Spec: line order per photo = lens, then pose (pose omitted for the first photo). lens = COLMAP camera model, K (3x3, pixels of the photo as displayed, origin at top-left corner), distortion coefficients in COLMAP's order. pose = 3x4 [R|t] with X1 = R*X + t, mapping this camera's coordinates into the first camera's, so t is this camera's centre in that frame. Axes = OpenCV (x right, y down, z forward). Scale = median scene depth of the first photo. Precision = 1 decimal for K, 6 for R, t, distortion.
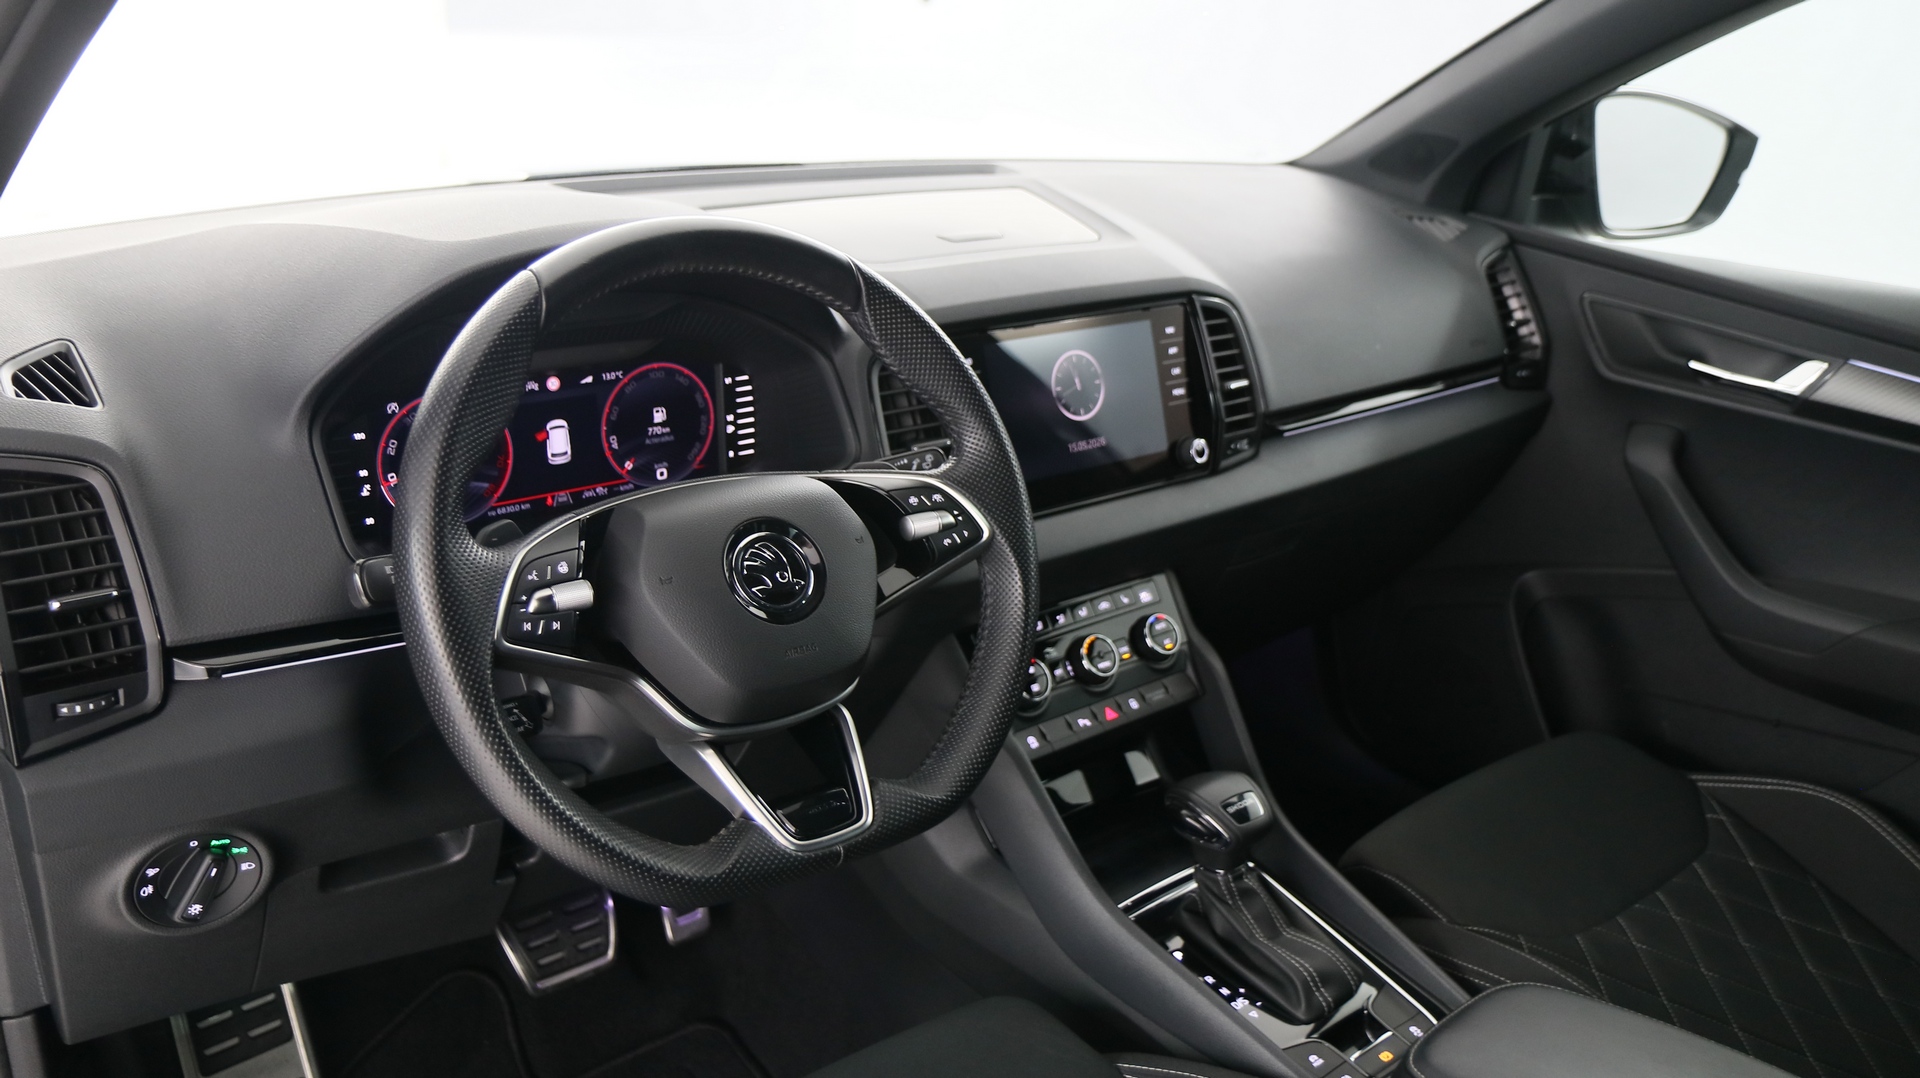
lens RADIAL K [[1446.4, 0, 960.0], [0, 1446.4, 539.0], [0, 0, 1]] dist [-0.026490, -0.001305]
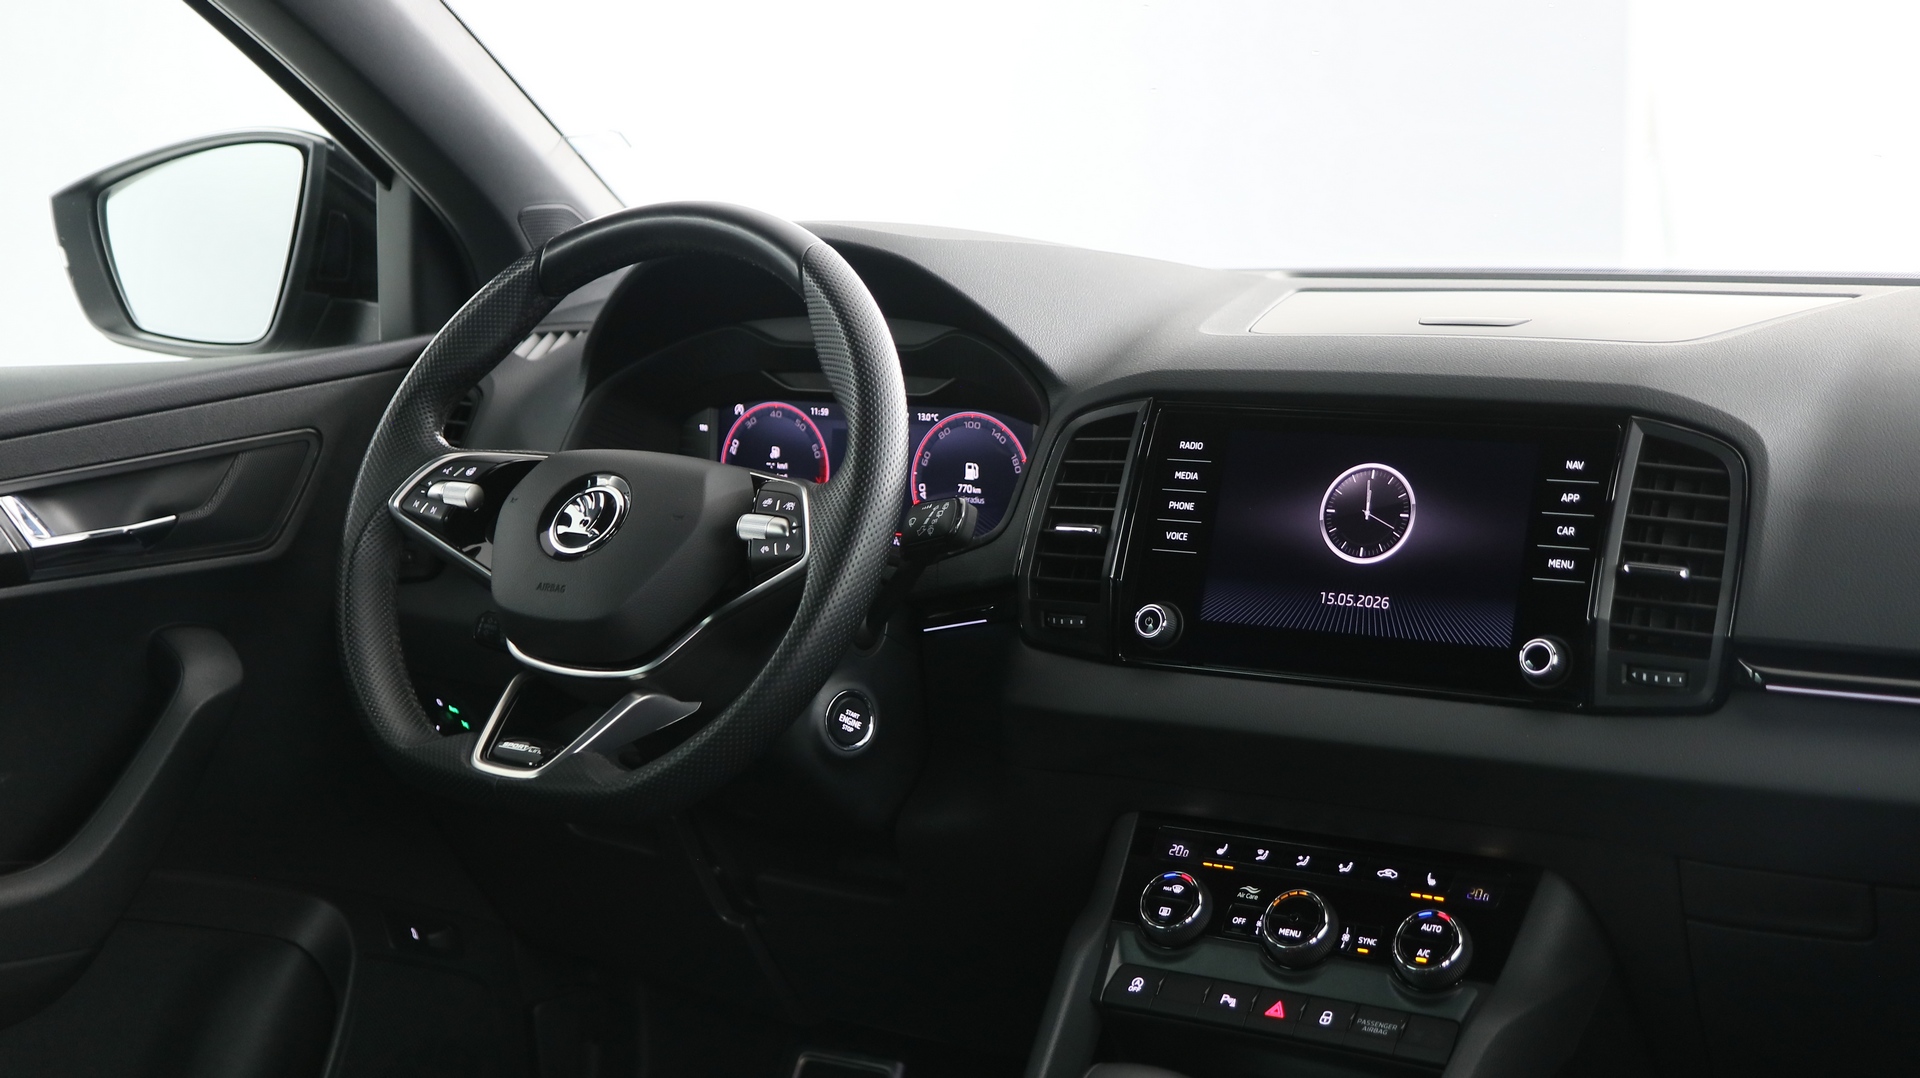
lens RADIAL K [[2642.2, 0, 960.0], [0, 2642.2, 539.0], [0, 0, 1]] dist [0.004239, 0.047769]
pose [[0.310387, 0.075274, -0.947625, 1.331496], [-0.327520, 0.944293, -0.032267, 0.007445], [0.892407, 0.320382, 0.317750, 0.497683]]
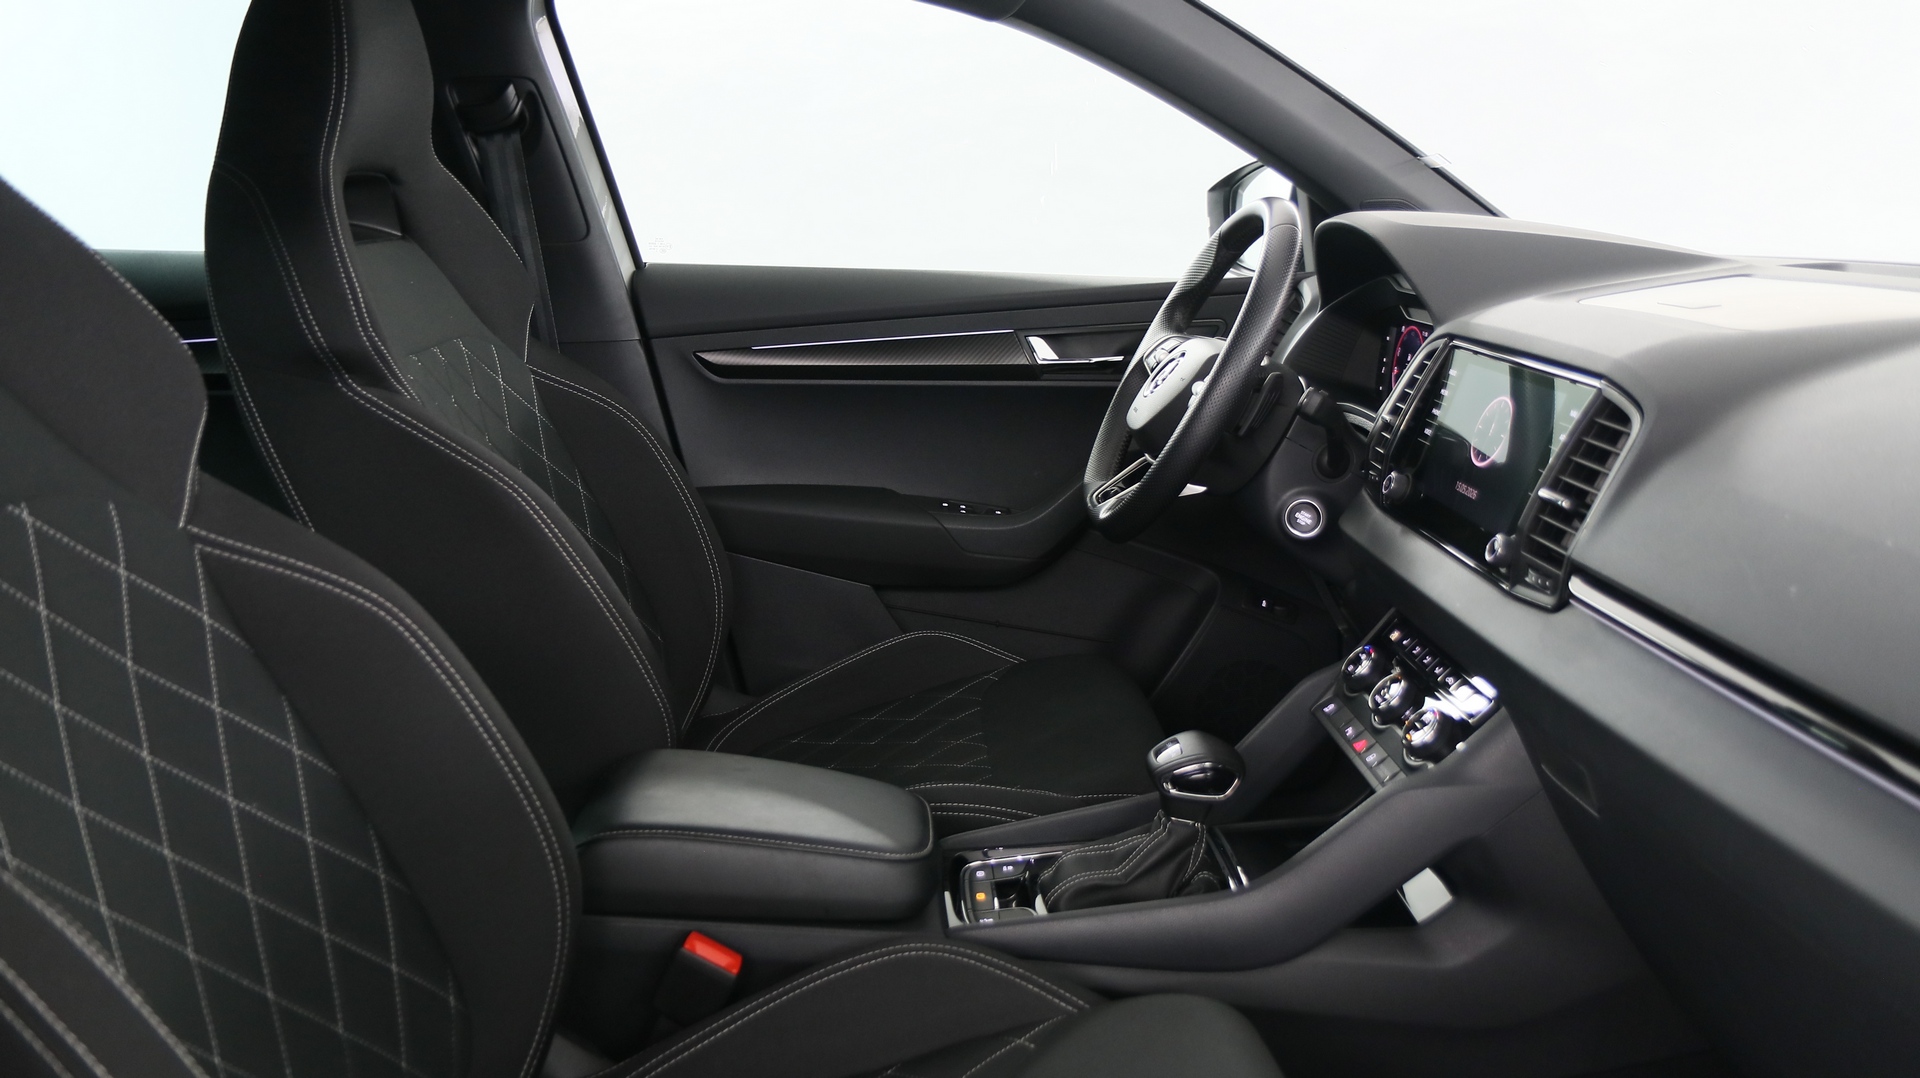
lens RADIAL K [[1446.4, 0, 960.0], [0, 1446.4, 539.0], [0, 0, 1]] dist [-0.026490, -0.001305]
pose [[-0.590424, 0.141324, -0.794624, 1.168211], [-0.325193, 0.859440, 0.394477, -0.340156], [0.738681, 0.491315, -0.461476, 1.358118]]
